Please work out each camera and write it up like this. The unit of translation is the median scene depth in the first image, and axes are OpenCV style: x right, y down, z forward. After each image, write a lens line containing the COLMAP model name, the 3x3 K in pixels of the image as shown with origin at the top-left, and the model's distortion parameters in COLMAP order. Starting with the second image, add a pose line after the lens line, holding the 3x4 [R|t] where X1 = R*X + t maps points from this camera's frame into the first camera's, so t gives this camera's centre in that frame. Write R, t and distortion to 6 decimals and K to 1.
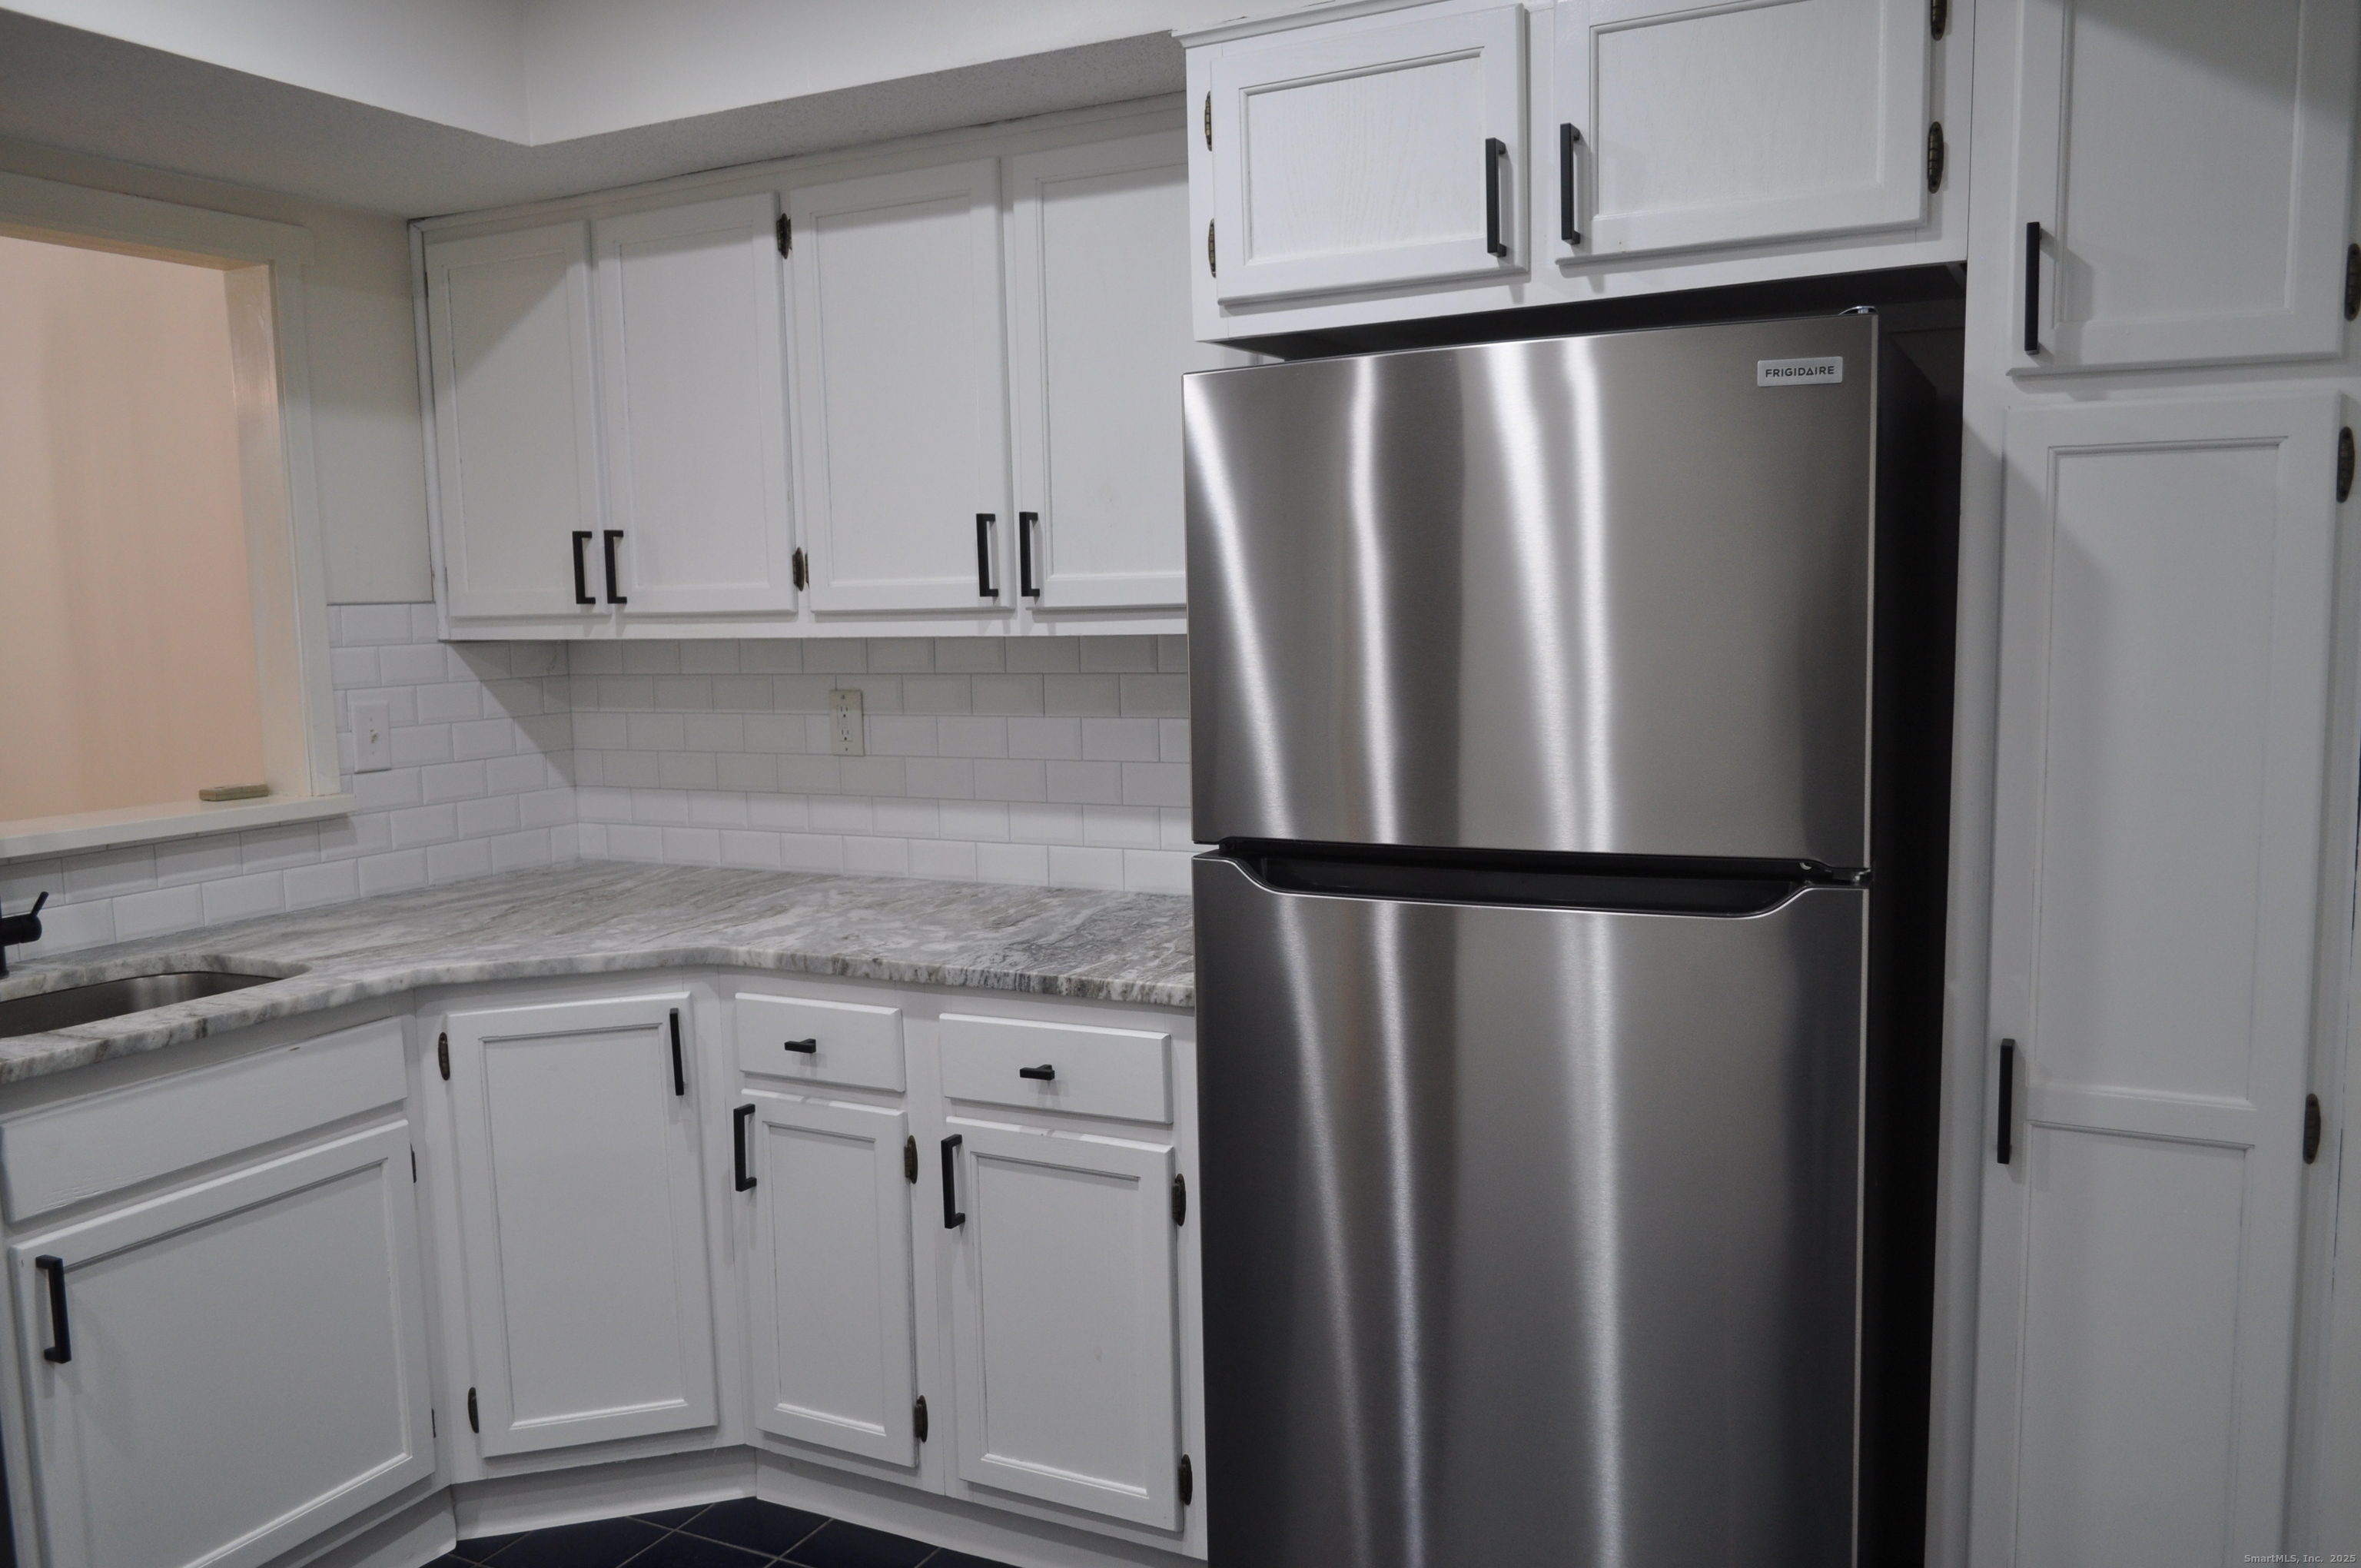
lens RADIAL K [[1830.4, 0, 1178.0], [0, 1830.4, 794.4], [0, 0, 1]] dist [-0.008552, -0.001021]
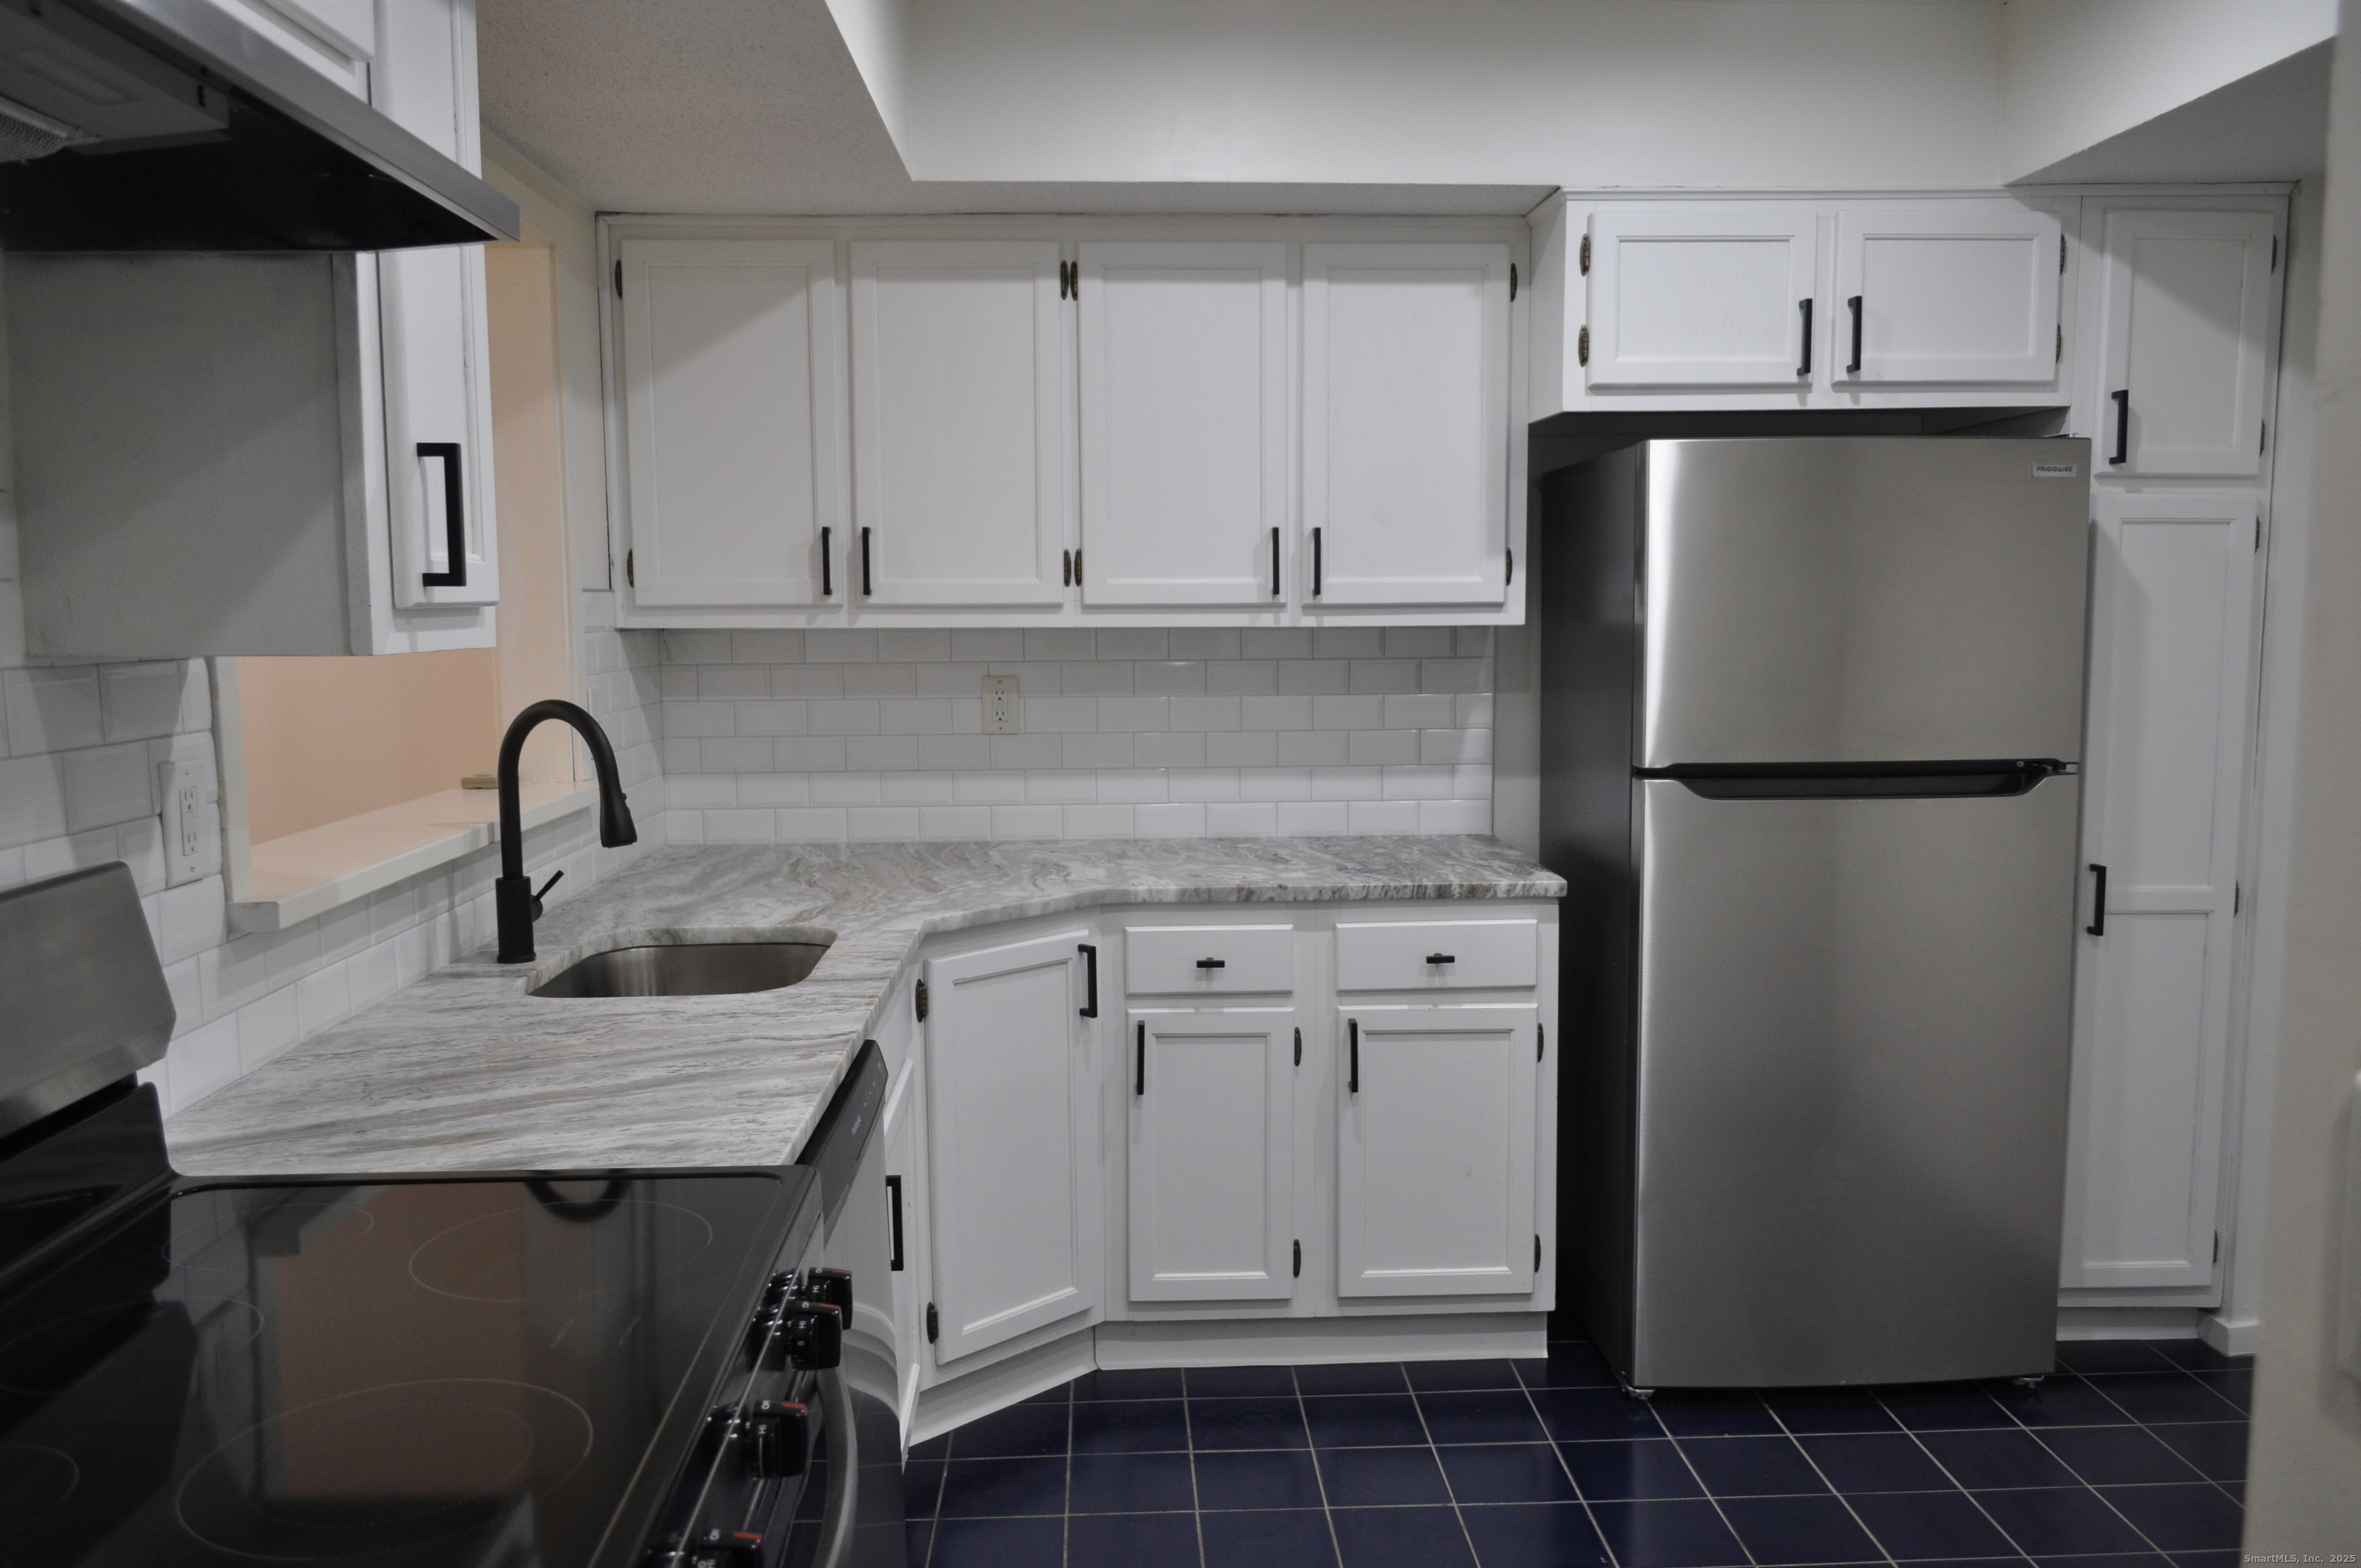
lens RADIAL K [[1830.4, 0, 1178.0], [0, 1830.4, 794.4], [0, 0, 1]] dist [-0.008552, -0.001021]
pose [[0.867138, -0.035579, 0.496795, -0.787039], [0.039935, 0.999201, 0.001855, 0.022179], [-0.496464, 0.018231, 0.867866, -0.038254]]
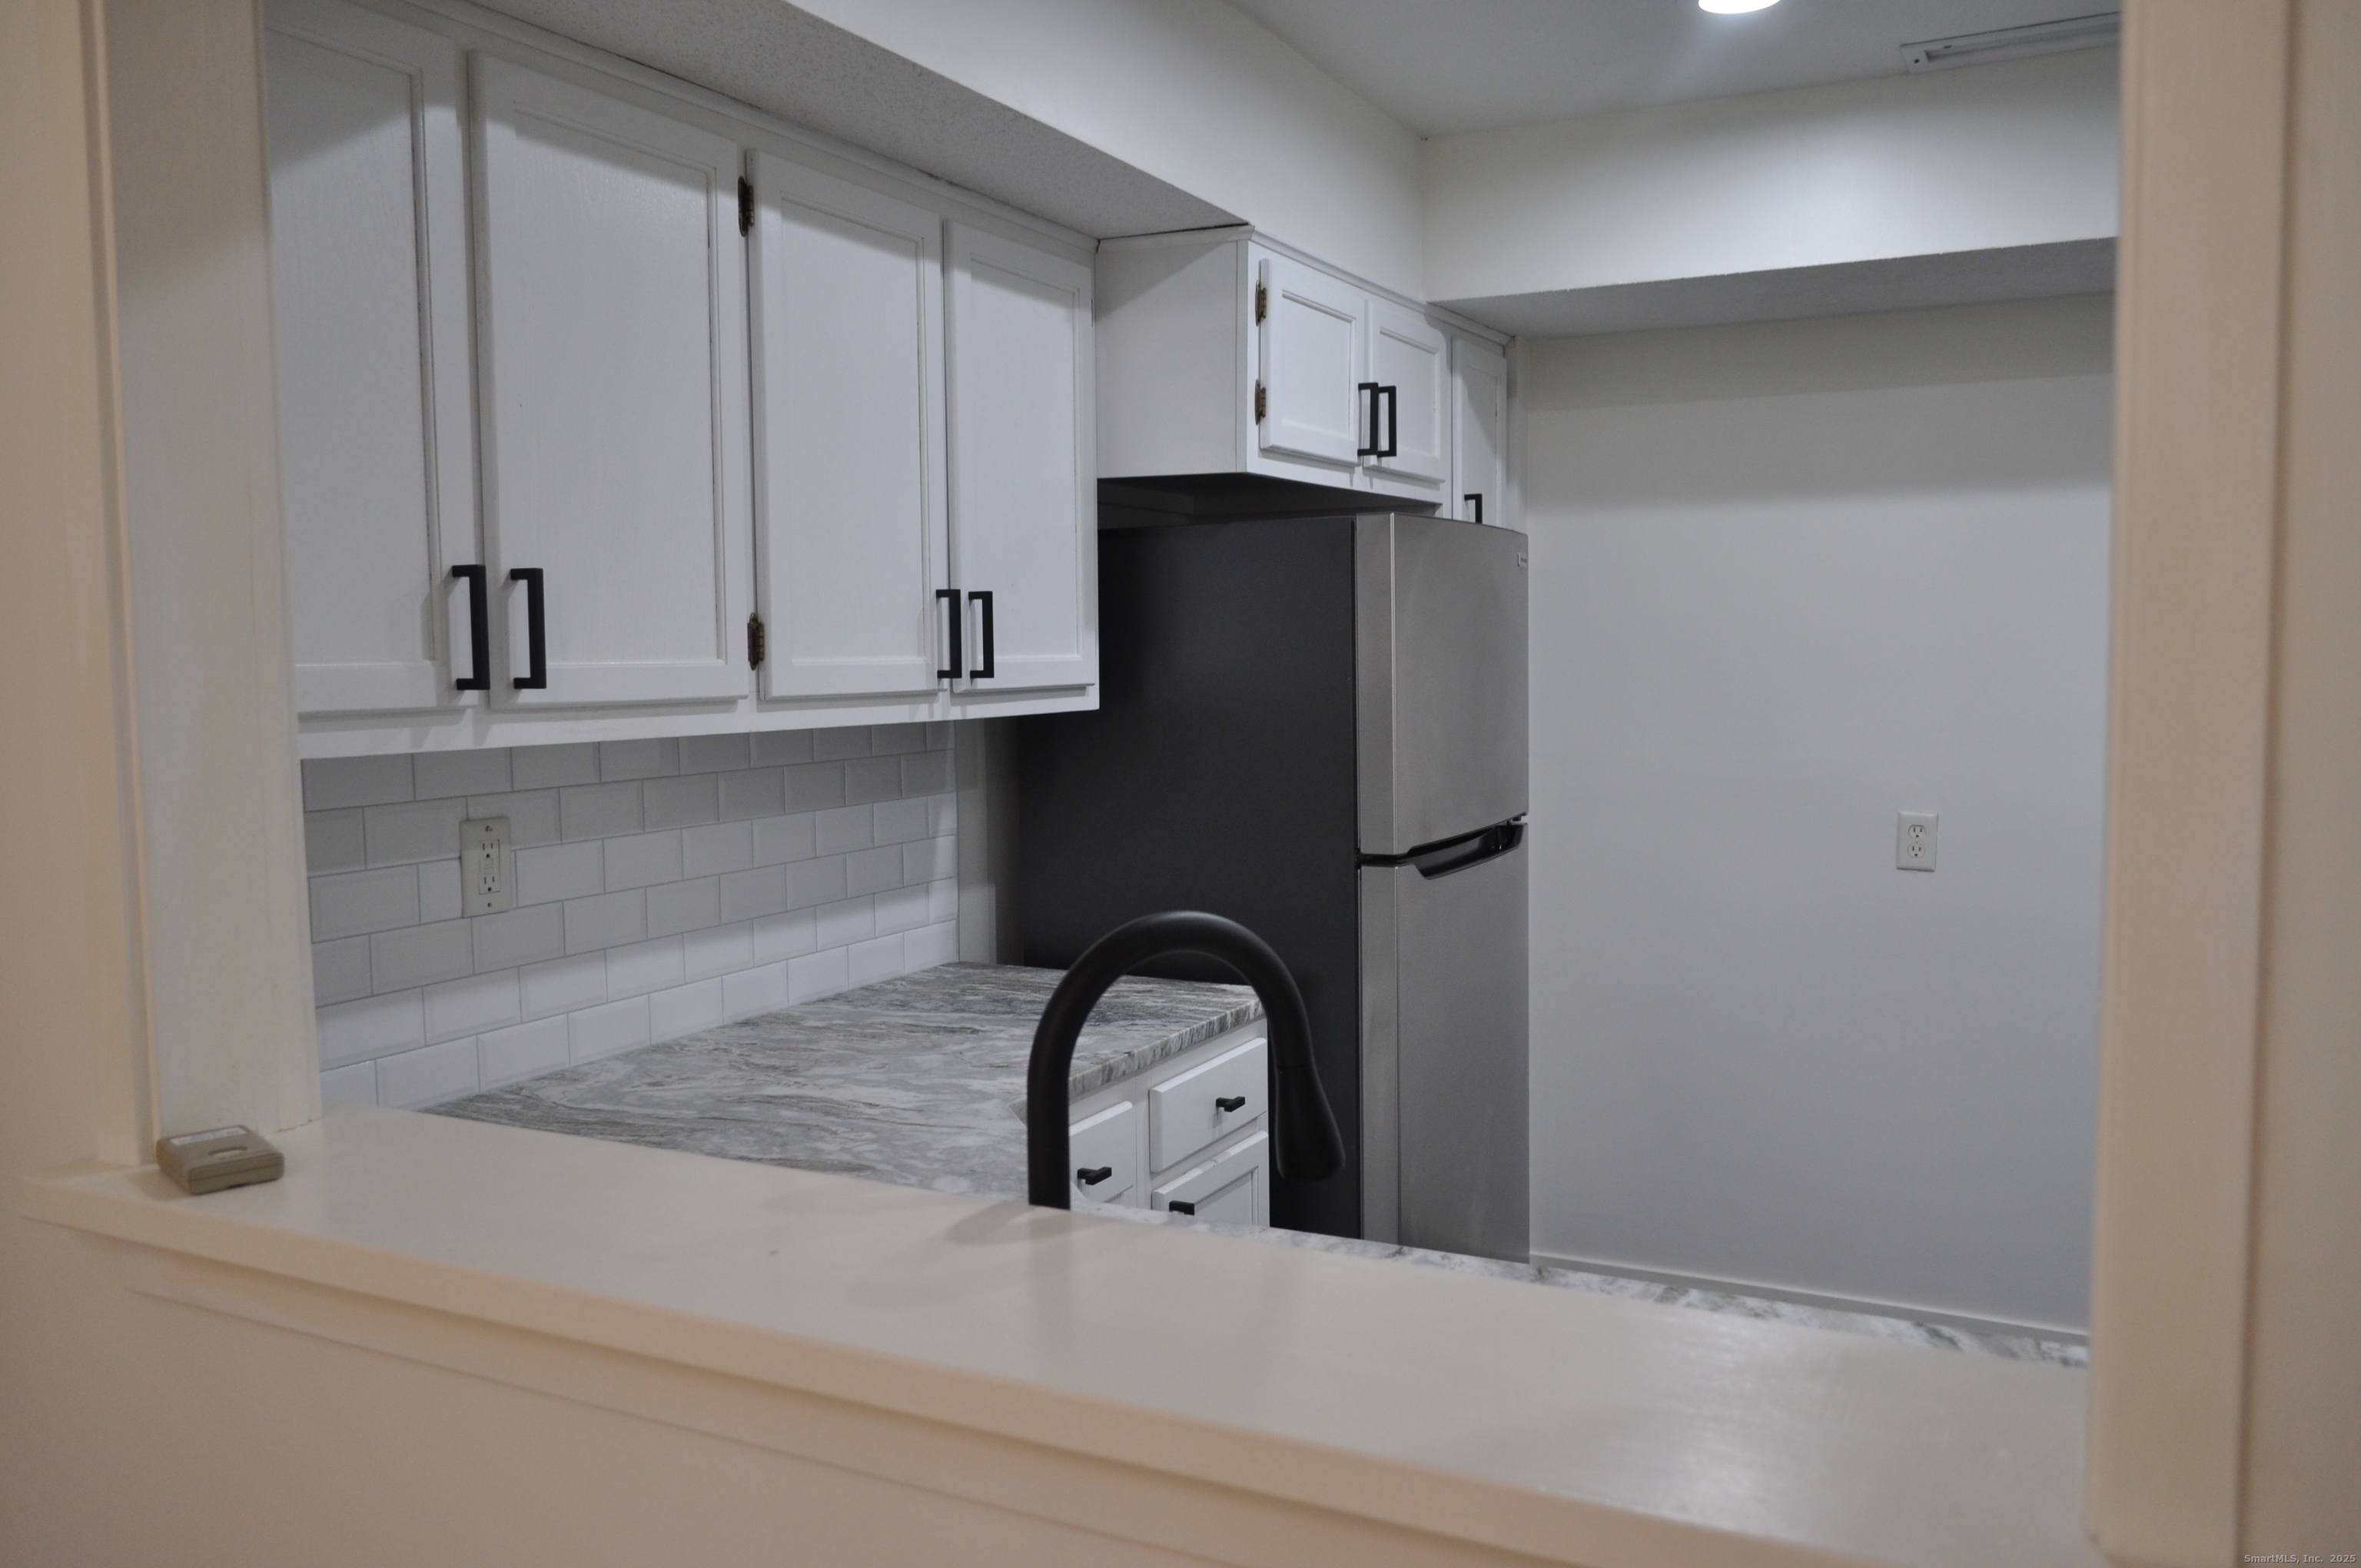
lens RADIAL K [[1830.4, 0, 1178.0], [0, 1830.4, 794.4], [0, 0, 1]] dist [-0.008552, -0.001021]
pose [[-0.001766, -0.055116, 0.998478, -1.044872], [0.120702, 0.991168, 0.054926, -0.087496], [-0.992687, 0.120616, 0.004903, 0.895624]]
